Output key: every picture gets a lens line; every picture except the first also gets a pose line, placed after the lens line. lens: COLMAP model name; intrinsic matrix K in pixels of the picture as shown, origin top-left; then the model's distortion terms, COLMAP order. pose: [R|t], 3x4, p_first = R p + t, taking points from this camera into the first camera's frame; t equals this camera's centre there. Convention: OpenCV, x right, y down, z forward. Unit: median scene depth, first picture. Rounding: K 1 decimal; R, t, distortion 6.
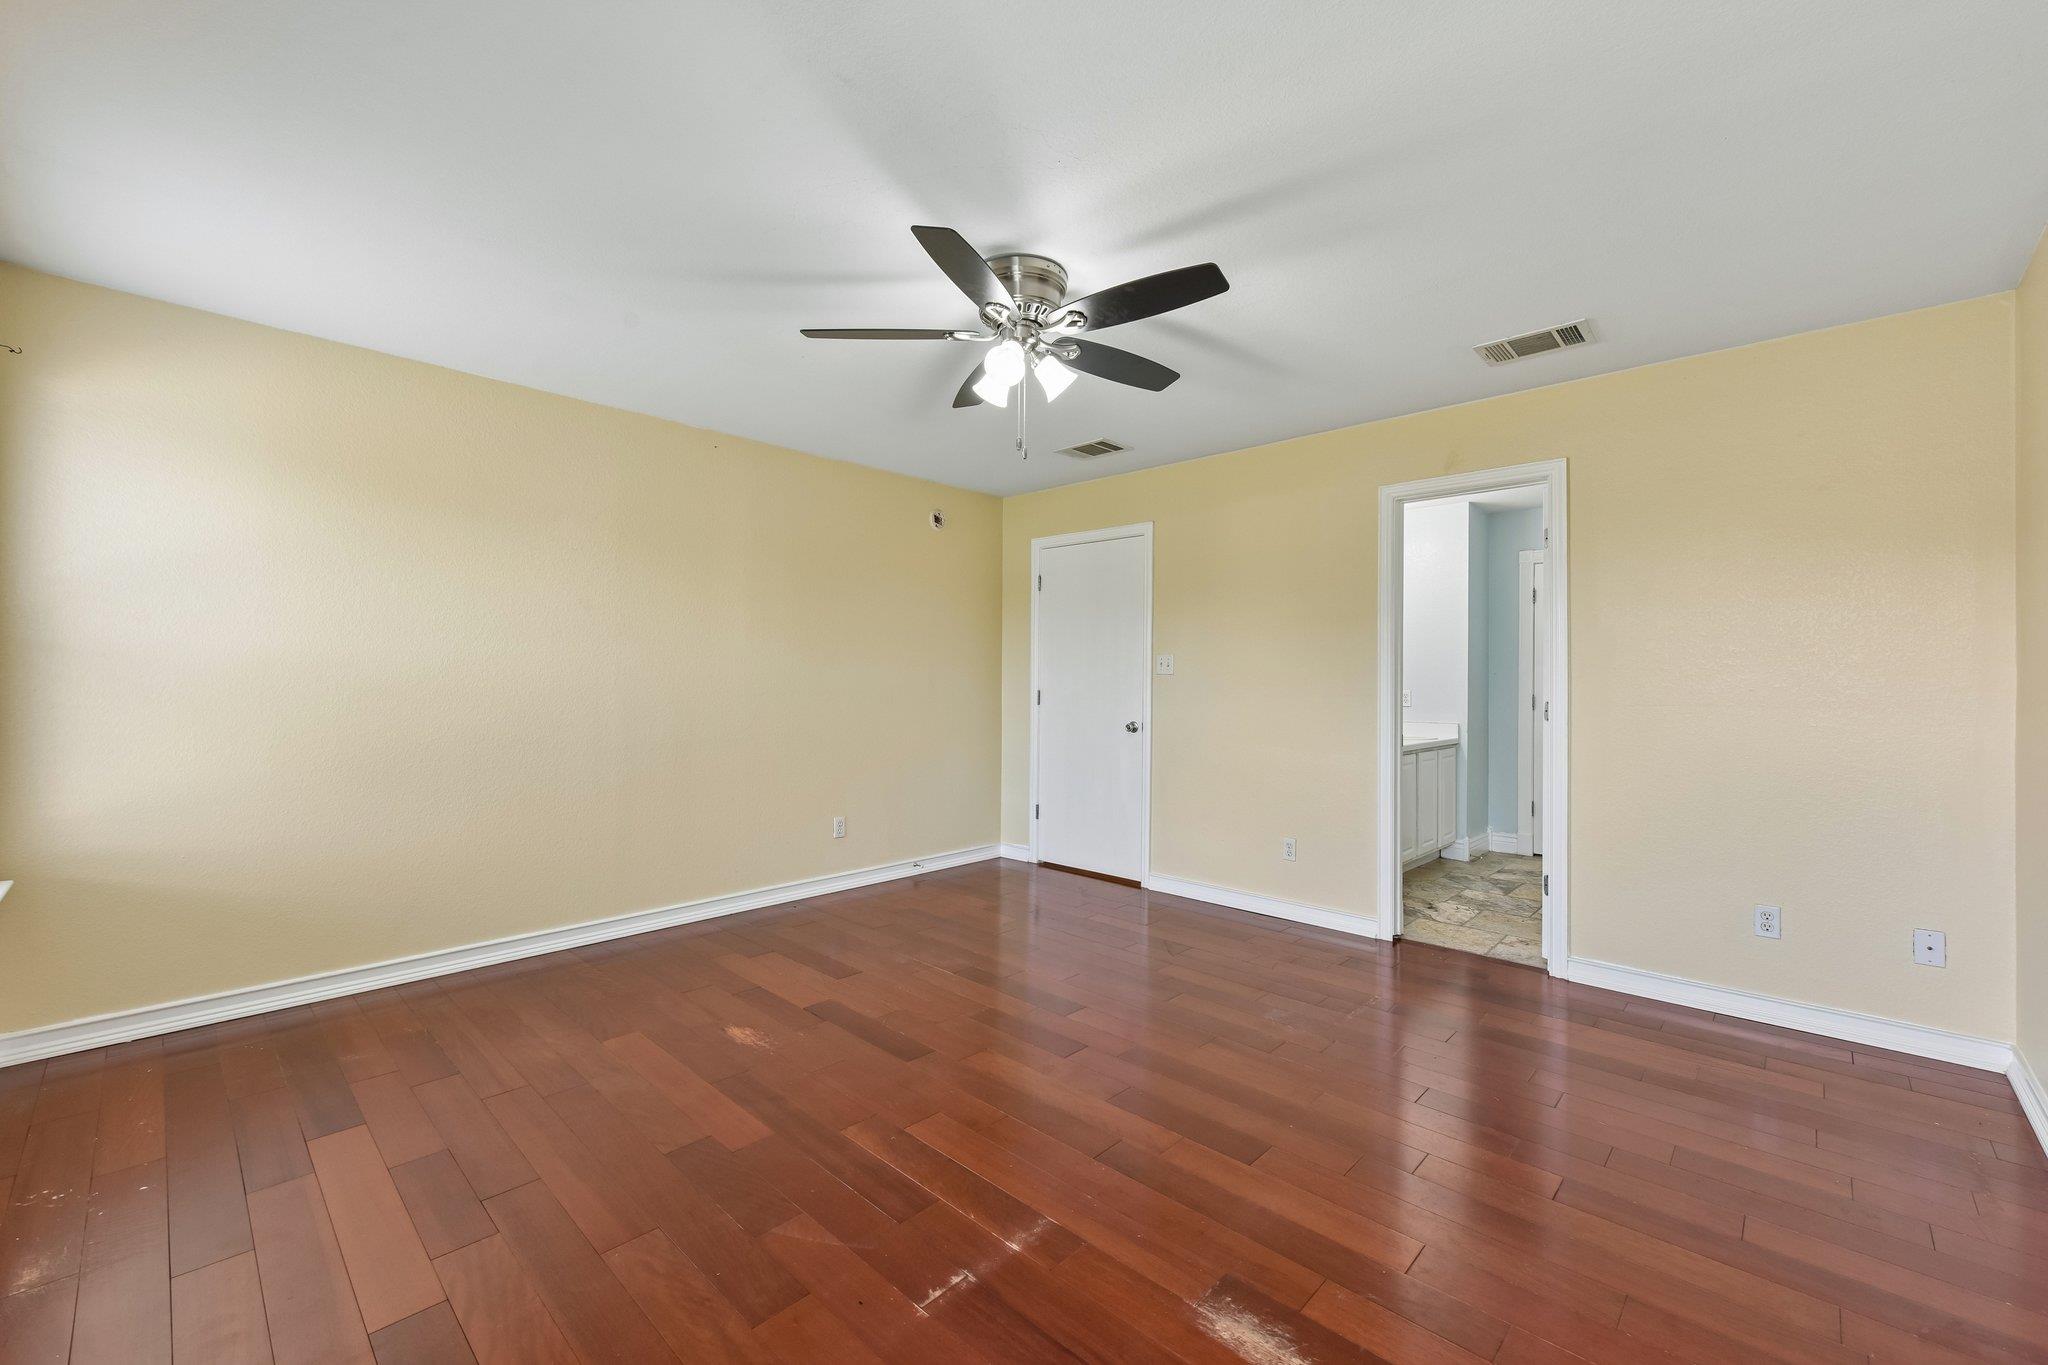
lens RADIAL K [[835.3, 0, 1019.4], [0, 835.3, 667.5], [0, 0, 1]] dist [-0.000365, 0.000020]
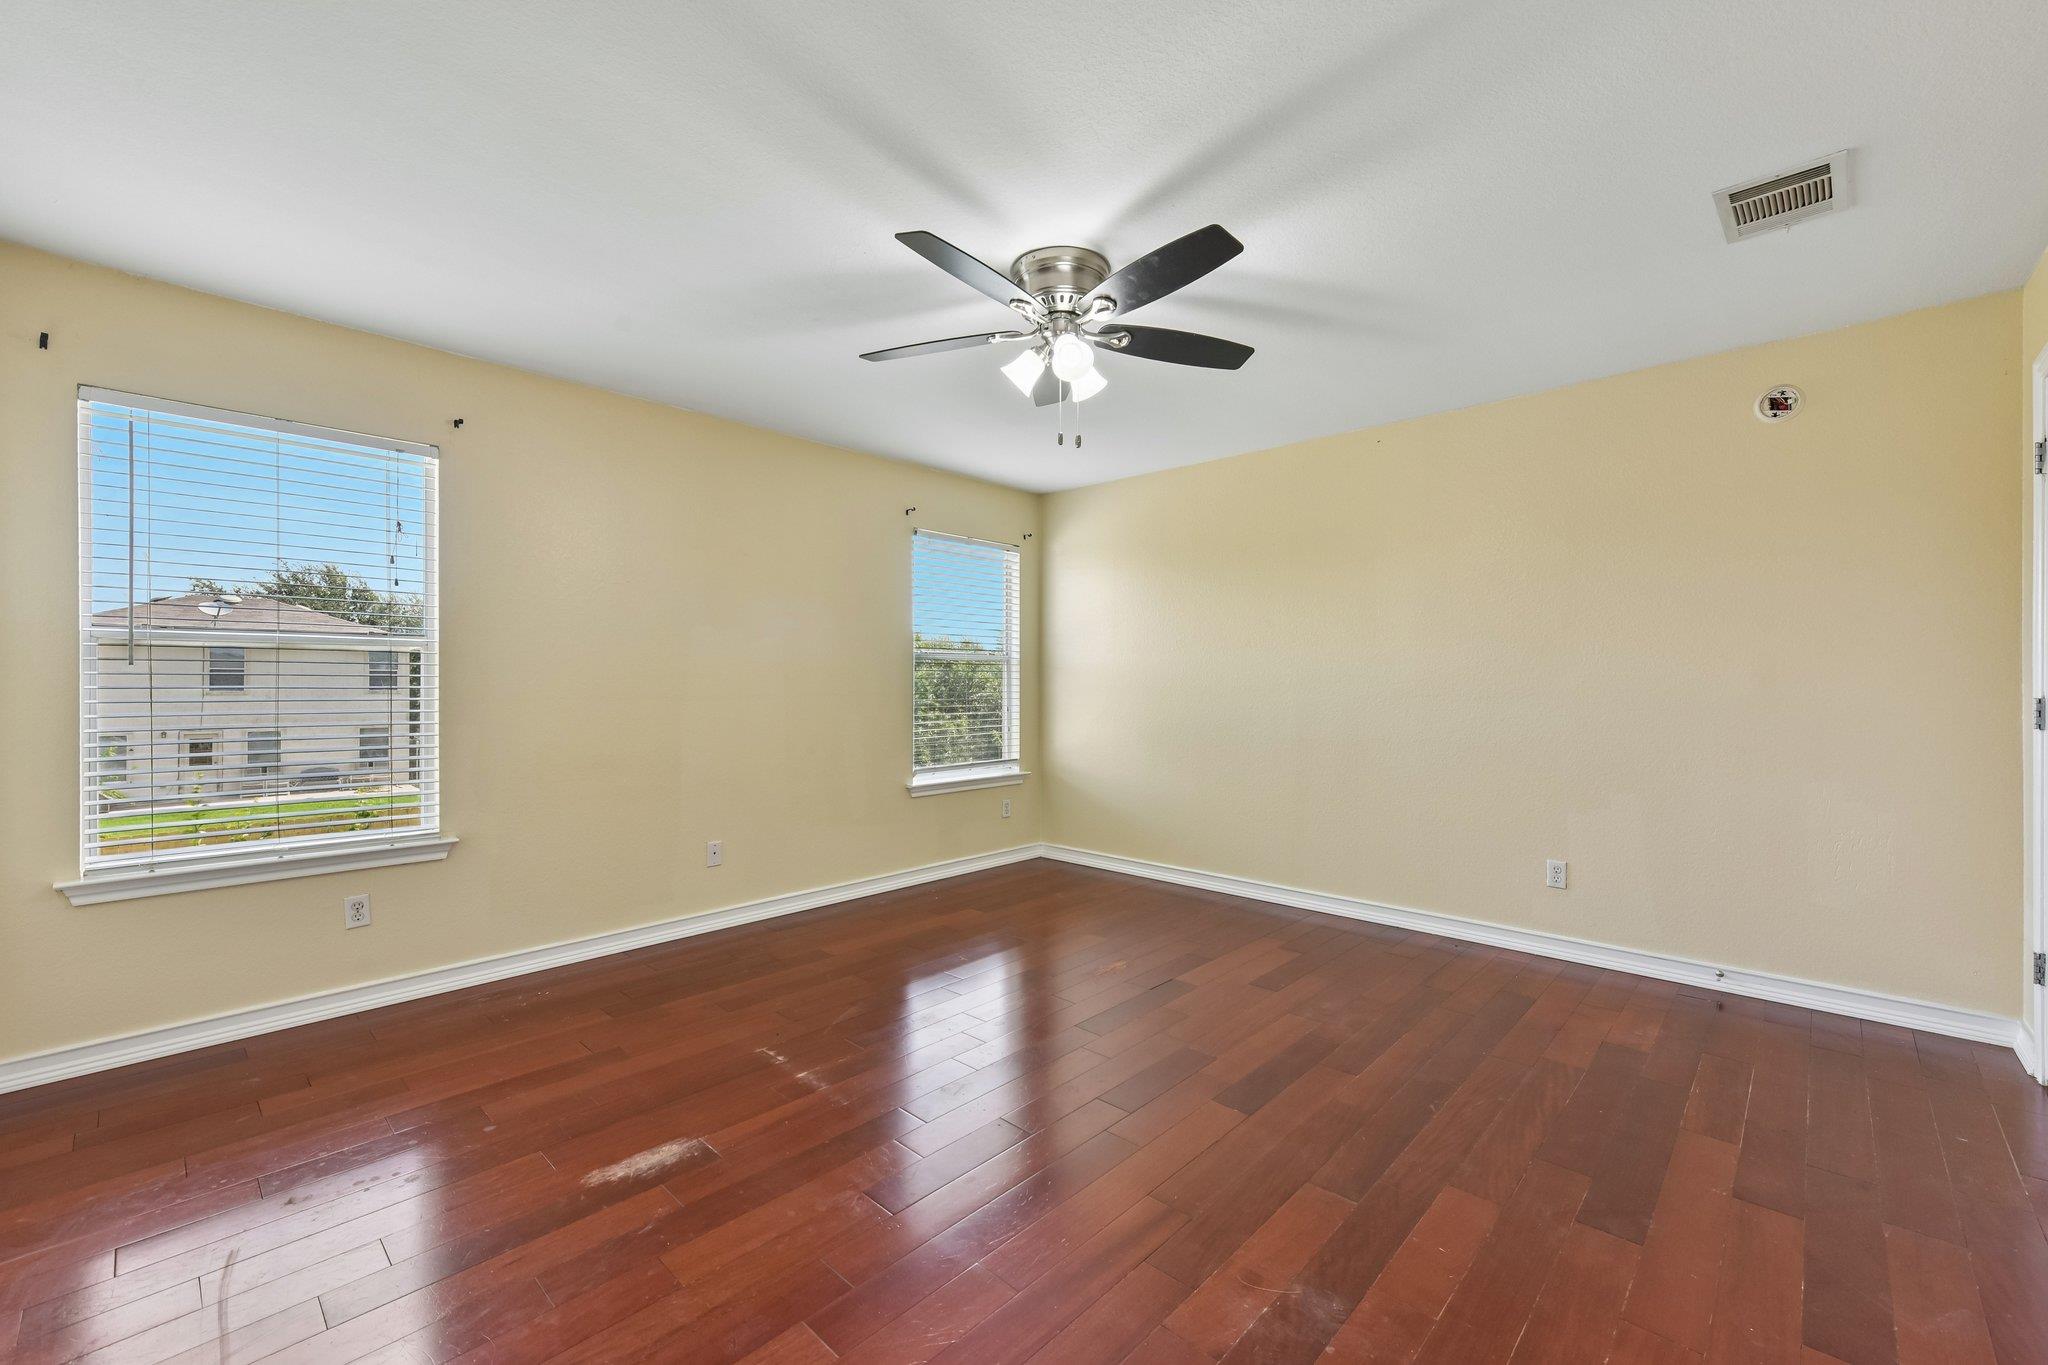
lens RADIAL K [[832.2, 0, 1027.7], [0, 832.2, 680.7], [0, 0, 1]] dist [0.001310, 0.000141]
pose [[0.015151, -0.002589, -0.999882, 0.668482], [0.010984, 0.999937, -0.002423, 0.017183], [0.999825, -0.010946, 0.015179, 0.651558]]
